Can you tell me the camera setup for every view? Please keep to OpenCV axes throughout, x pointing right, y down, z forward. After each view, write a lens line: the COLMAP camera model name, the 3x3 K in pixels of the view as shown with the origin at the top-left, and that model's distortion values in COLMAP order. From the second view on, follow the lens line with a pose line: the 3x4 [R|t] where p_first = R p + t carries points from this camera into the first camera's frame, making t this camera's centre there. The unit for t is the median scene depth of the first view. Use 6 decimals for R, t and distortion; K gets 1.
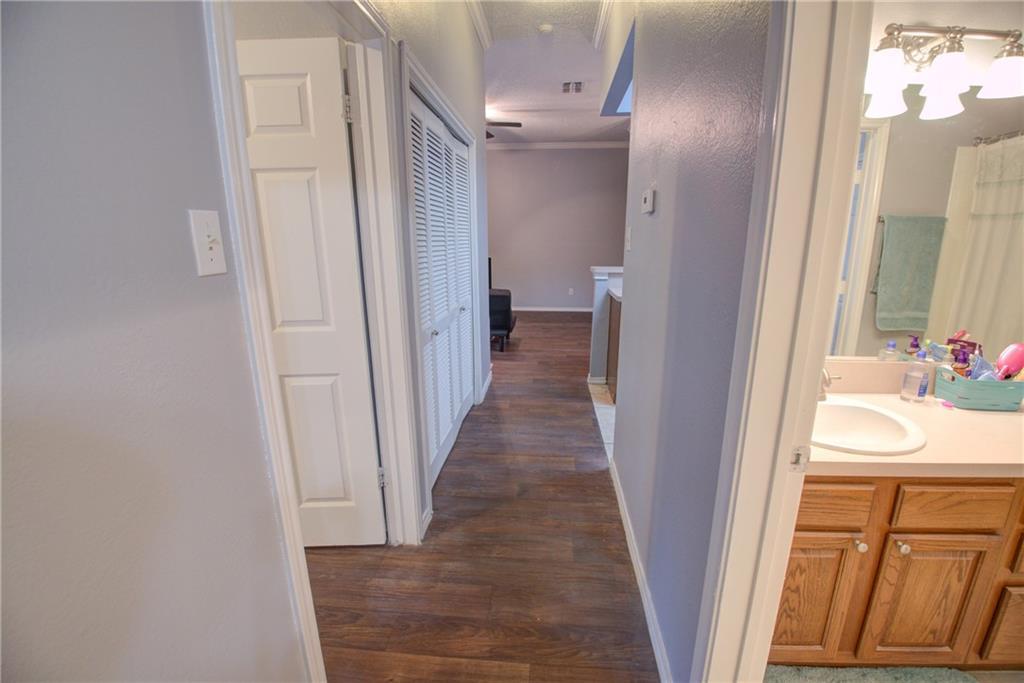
lens RADIAL K [[456.1, 0, 512.8], [0, 456.1, 349.0], [0, 0, 1]] dist [-0.045769, -0.000067]
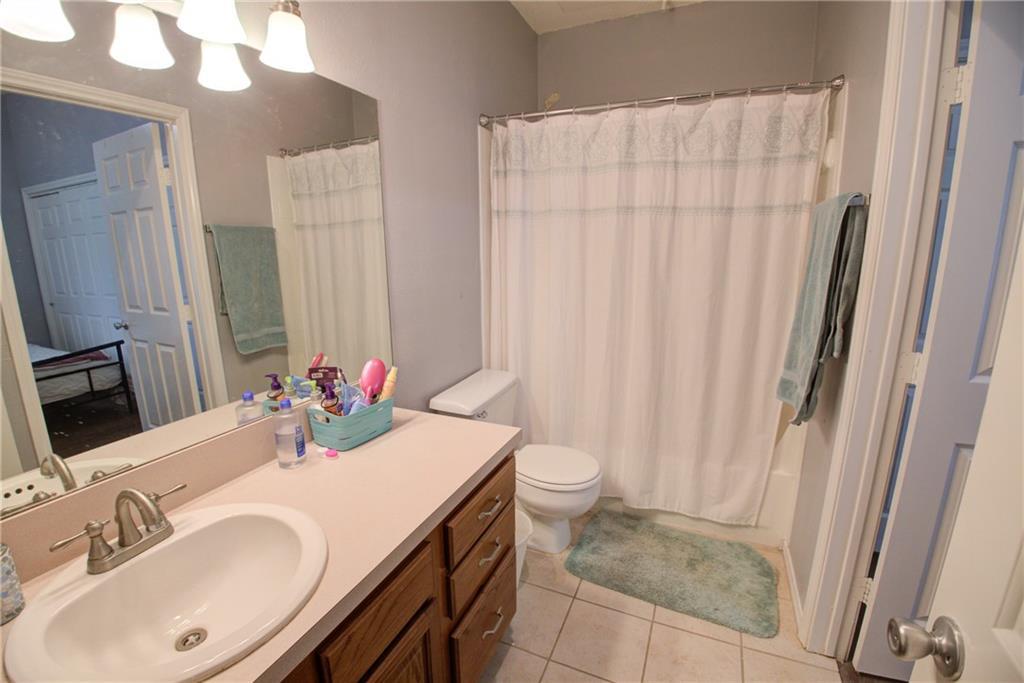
lens RADIAL K [[443.0, 0, 511.6], [0, 443.0, 343.8], [0, 0, 1]] dist [-0.033096, -0.005680]
pose [[0.329955, -0.200912, 0.922369, 0.361423], [0.231854, 0.964408, 0.127128, -0.087732], [-0.915081, 0.171908, 0.364793, 0.327566]]
